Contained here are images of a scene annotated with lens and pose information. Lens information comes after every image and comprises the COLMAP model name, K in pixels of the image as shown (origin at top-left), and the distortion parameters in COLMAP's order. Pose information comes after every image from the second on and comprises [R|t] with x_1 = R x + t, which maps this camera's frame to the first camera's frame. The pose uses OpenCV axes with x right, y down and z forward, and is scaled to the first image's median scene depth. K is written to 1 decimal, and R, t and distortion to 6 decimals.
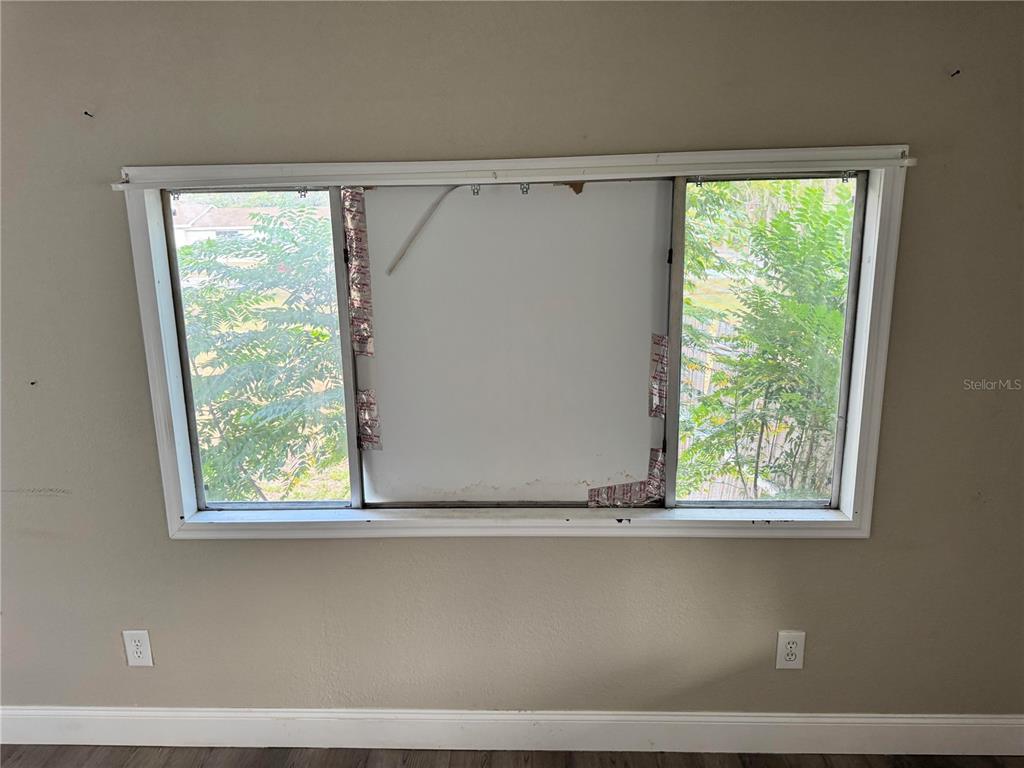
lens RADIAL K [[732.1, 0, 512.0], [0, 732.1, 384.0], [0, 0, 1]] dist [0.002847, 0.001031]
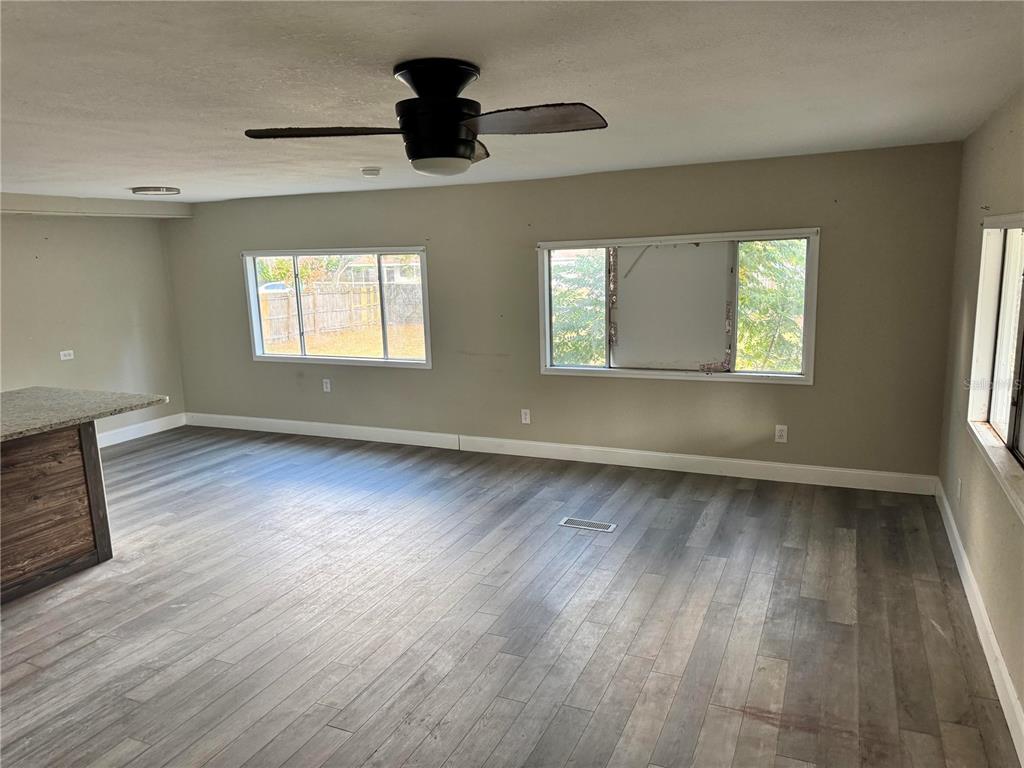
lens RADIAL K [[720.2, 0, 498.2], [0, 720.2, 382.7], [0, 0, 1]] dist [0.061135, -0.044182]
pose [[0.913432, 0.057350, -0.402931, 0.504149], [-0.071861, 0.997194, -0.020974, 0.326476], [0.400598, 0.048114, 0.914990, -1.618017]]
